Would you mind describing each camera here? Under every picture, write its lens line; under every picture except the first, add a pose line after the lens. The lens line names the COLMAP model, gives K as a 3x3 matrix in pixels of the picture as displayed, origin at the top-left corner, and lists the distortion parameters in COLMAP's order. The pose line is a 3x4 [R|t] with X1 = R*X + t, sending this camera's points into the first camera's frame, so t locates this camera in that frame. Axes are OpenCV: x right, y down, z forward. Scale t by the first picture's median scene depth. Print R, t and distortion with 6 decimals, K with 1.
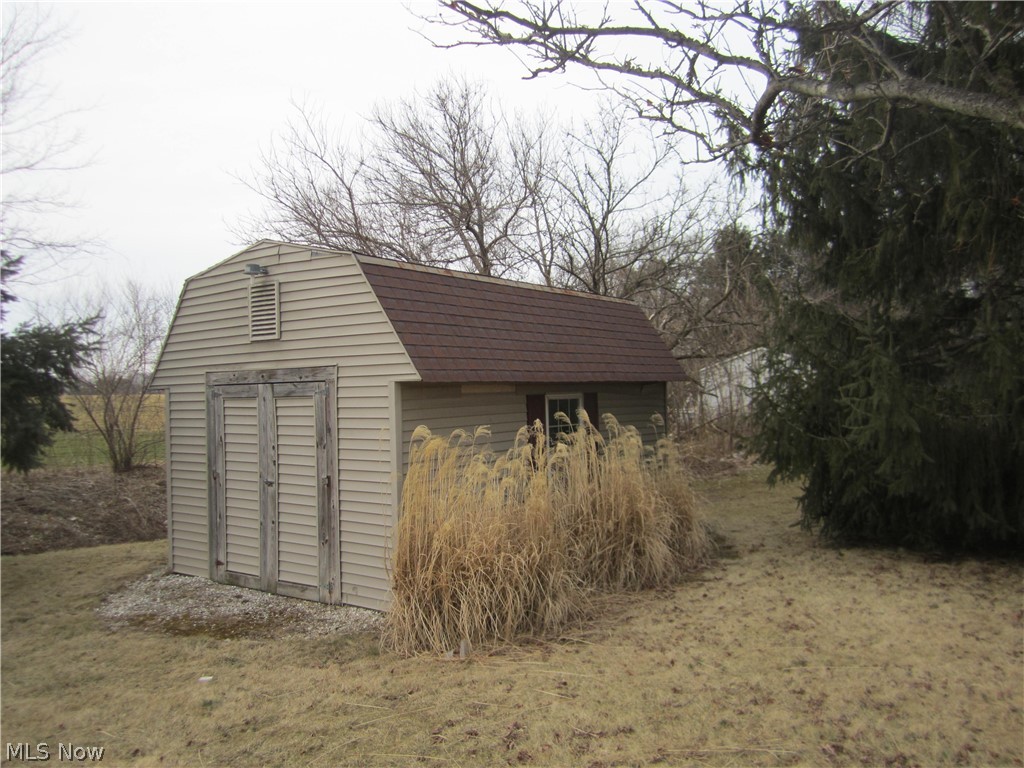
lens RADIAL K [[833.4, 0, 508.7], [0, 833.4, 388.3], [0, 0, 1]] dist [-0.012055, -0.002028]
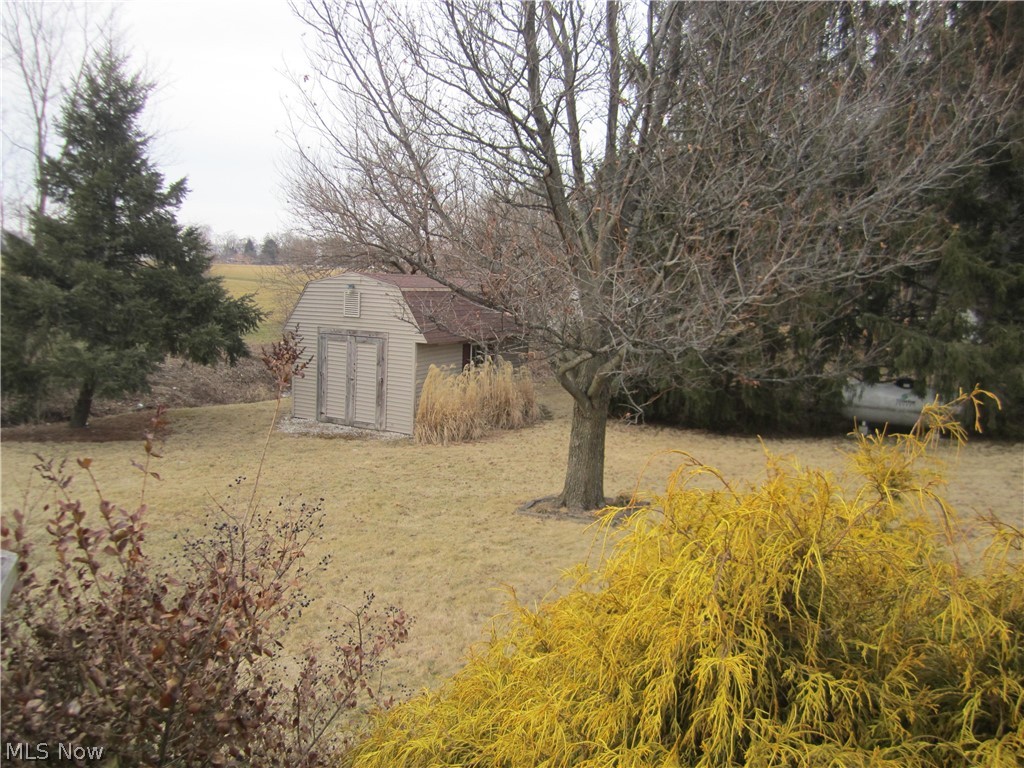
lens RADIAL K [[833.4, 0, 511.4], [0, 833.4, 384.0], [0, 0, 1]] dist [-0.012055, -0.002028]
pose [[0.988447, 0.042772, 0.145405, -0.194333], [-0.062156, 0.989365, 0.131504, -0.213383], [-0.138234, -0.139022, 0.980594, -1.386695]]
